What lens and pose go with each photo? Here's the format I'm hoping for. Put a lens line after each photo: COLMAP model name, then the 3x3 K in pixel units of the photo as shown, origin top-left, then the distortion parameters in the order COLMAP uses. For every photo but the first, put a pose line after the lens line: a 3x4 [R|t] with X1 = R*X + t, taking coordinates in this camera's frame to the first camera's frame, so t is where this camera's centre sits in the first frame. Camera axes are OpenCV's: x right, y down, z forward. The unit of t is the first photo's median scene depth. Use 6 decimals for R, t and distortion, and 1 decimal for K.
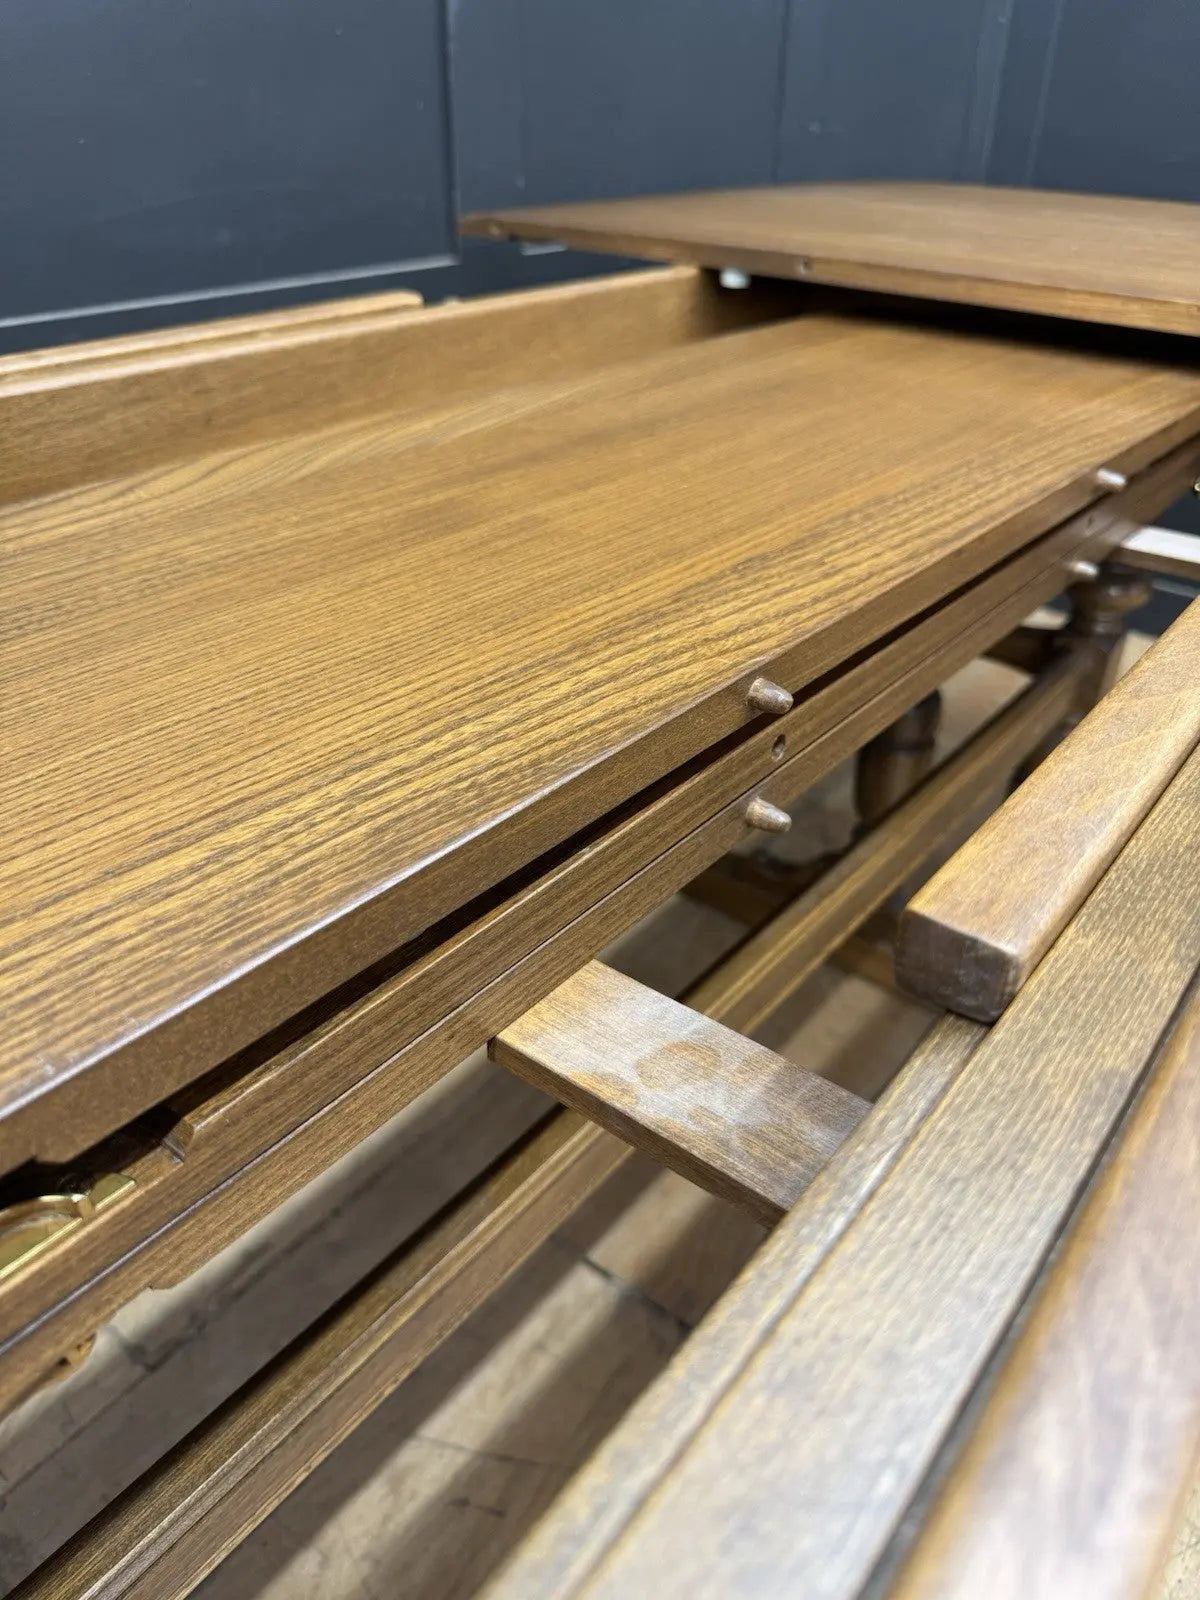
lens RADIAL K [[1155.3, 0, 591.4], [0, 1155.3, 817.6], [0, 0, 1]] dist [0.022419, -0.031199]
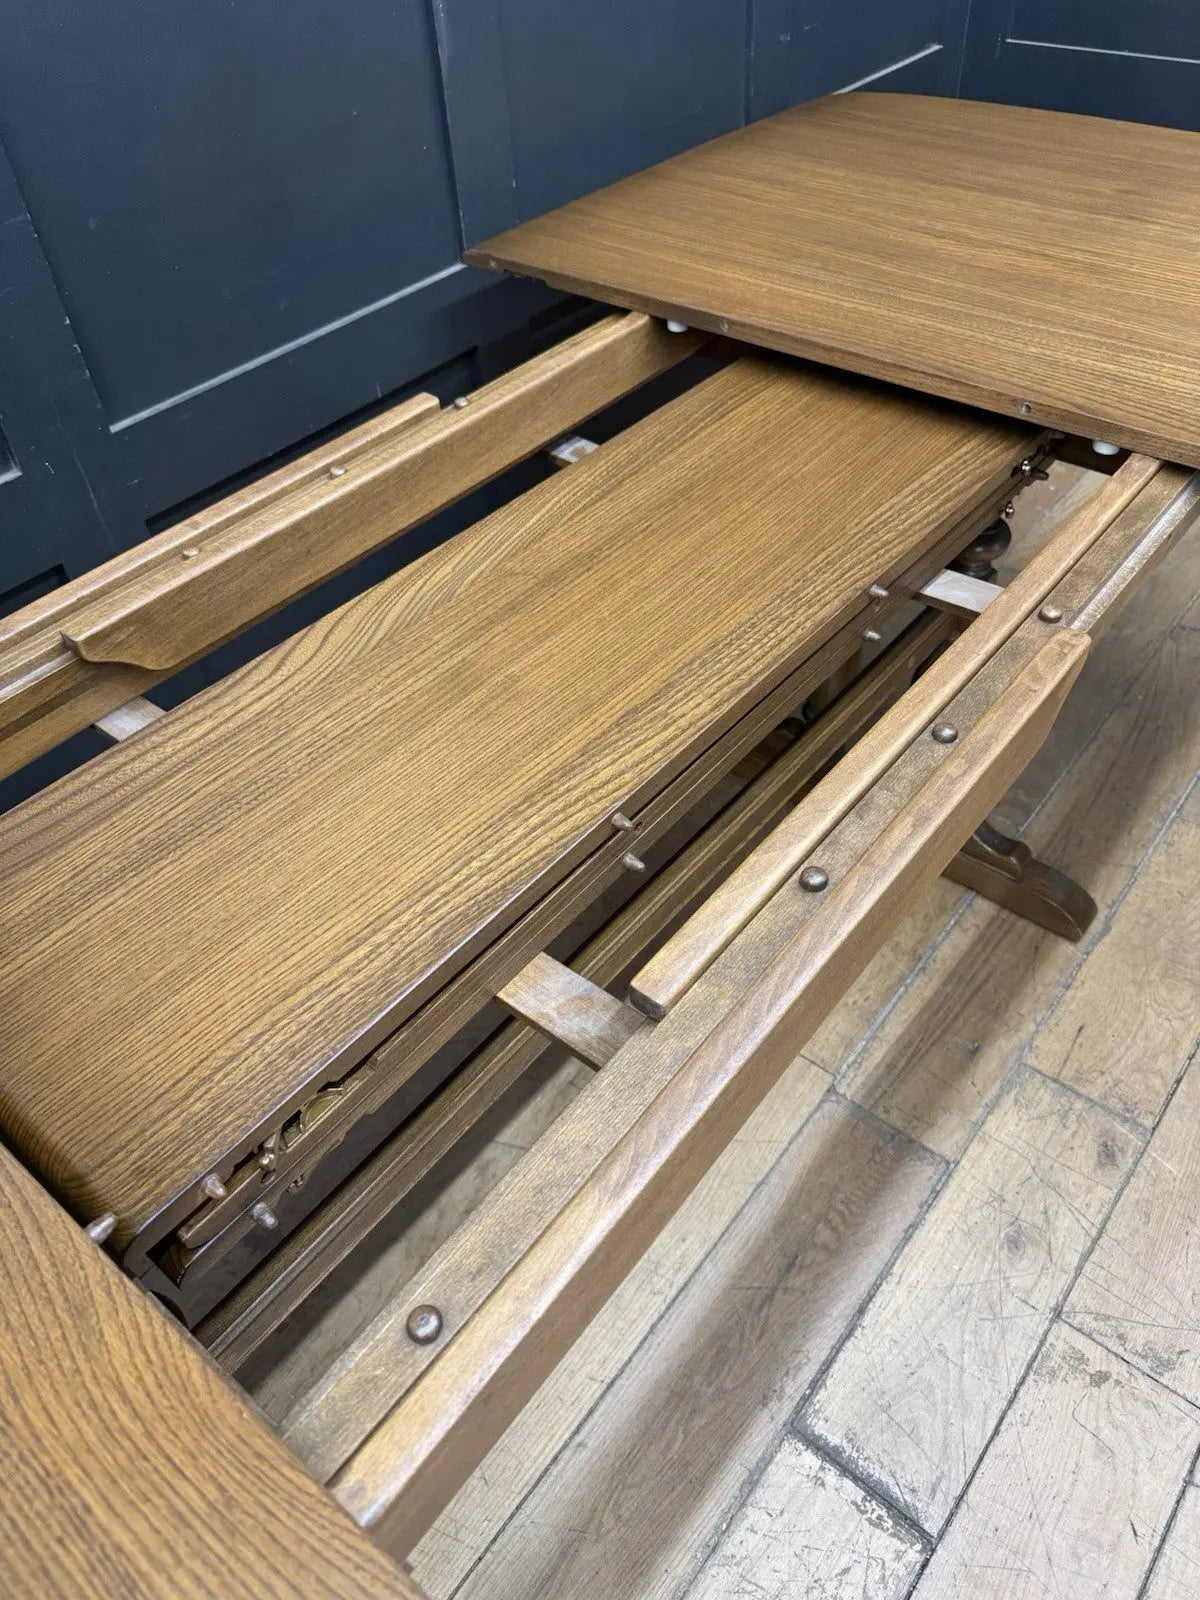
lens RADIAL K [[1155.3, 0, 610.5], [0, 1155.3, 811.4], [0, 0, 1]] dist [0.022419, -0.031199]
pose [[0.998200, -0.036126, -0.047867, 0.255062], [0.045834, 0.974315, 0.220474, -0.631440], [0.038673, -0.222271, 0.974218, -1.083222]]
